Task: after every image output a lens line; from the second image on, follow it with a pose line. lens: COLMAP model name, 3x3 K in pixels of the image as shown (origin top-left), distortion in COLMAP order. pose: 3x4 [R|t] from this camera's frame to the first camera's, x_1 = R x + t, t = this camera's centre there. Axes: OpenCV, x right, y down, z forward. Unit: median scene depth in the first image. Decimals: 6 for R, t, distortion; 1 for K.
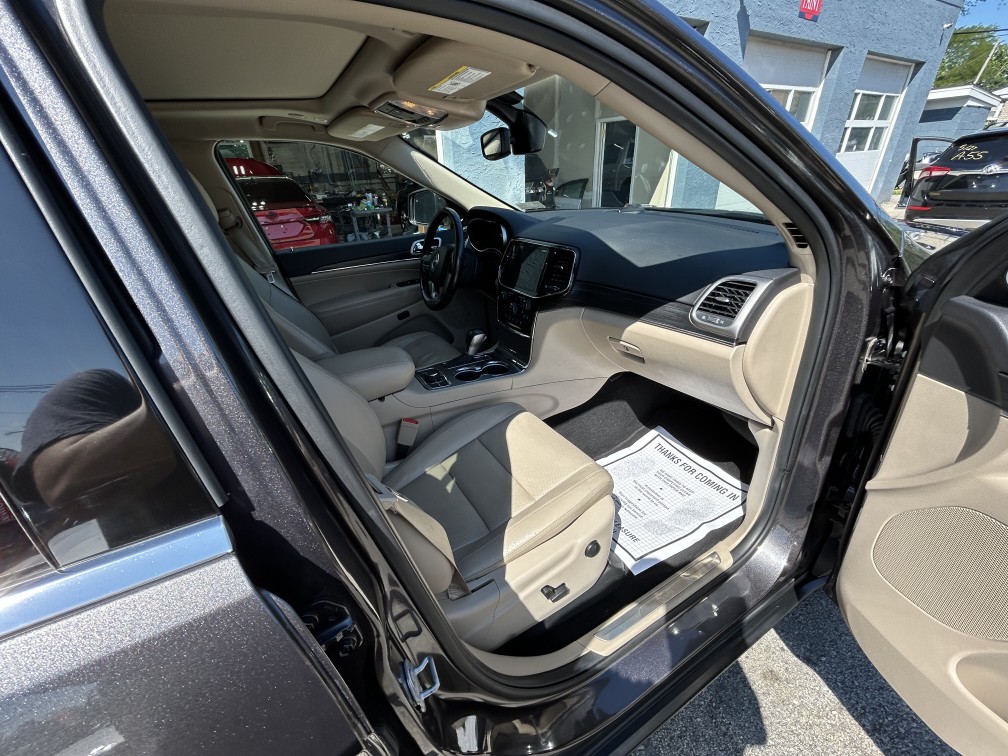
lens RADIAL K [[411.3, 0, 500.7], [0, 411.3, 378.9], [0, 0, 1]] dist [-0.003401, 0.000995]
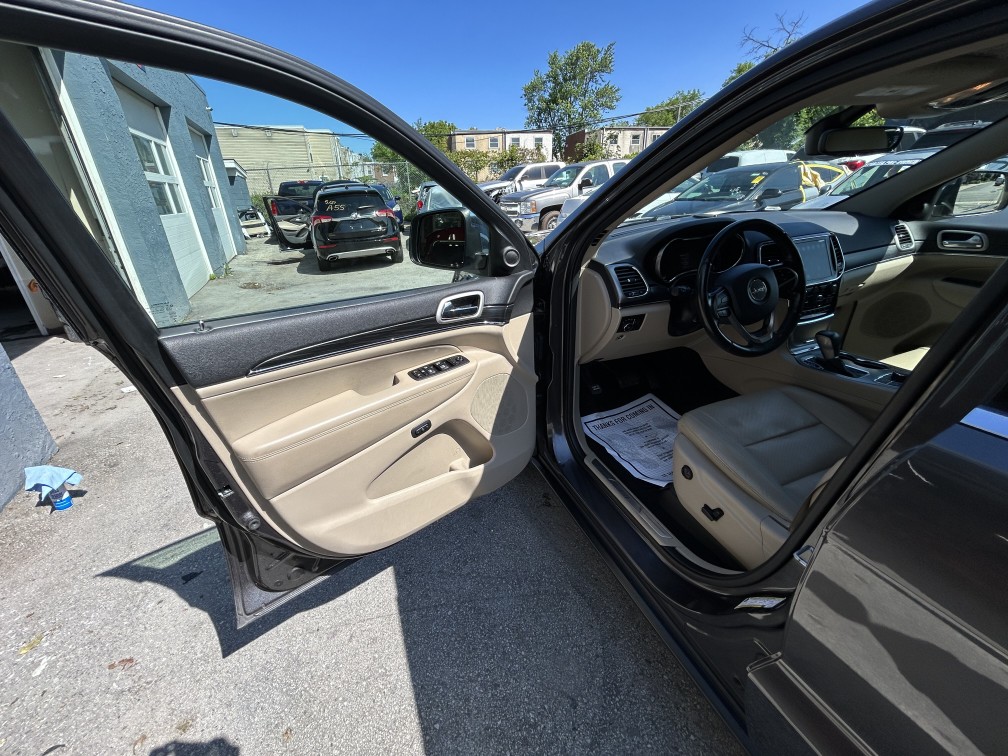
lens RADIAL K [[411.3, 0, 500.7], [0, 411.3, 378.9], [0, 0, 1]] dist [-0.003401, 0.000995]
pose [[0.152501, -0.371195, 0.915946, -0.244924], [0.485007, 0.835620, 0.257890, -0.144705], [-0.861111, 0.404912, 0.307465, 0.318932]]
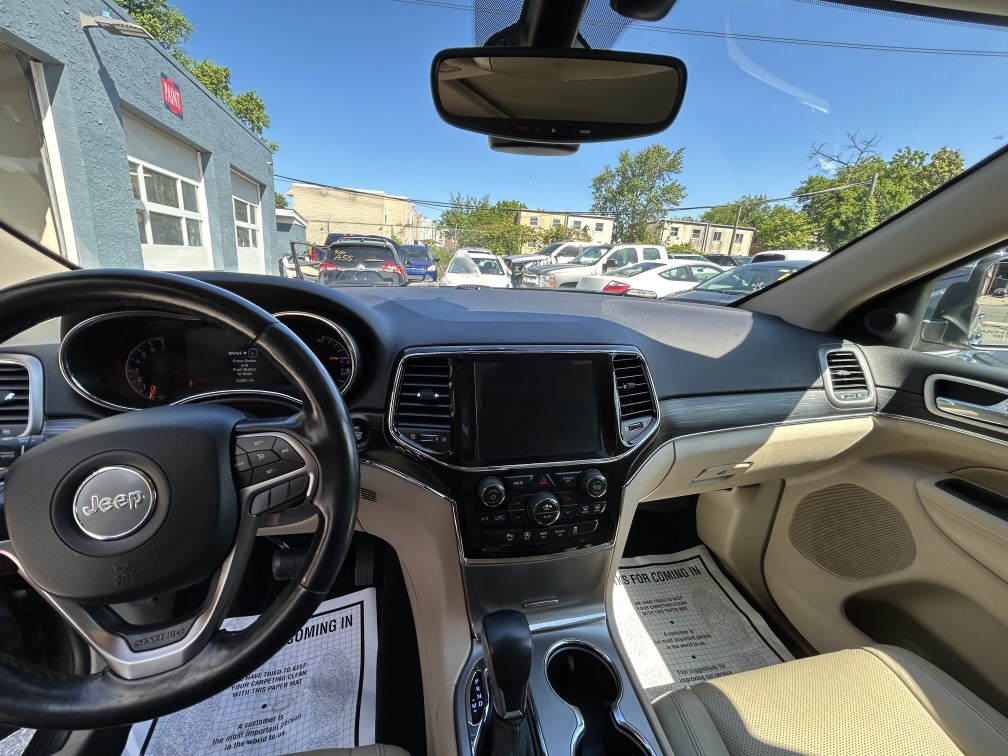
lens RADIAL K [[411.3, 0, 500.7], [0, 411.3, 378.9], [0, 0, 1]] dist [-0.003401, 0.000995]
pose [[0.290975, -0.192272, 0.937211, -0.074805], [0.370148, 0.925937, 0.075040, -0.073813], [-0.882227, 0.325072, 0.340594, 0.189624]]
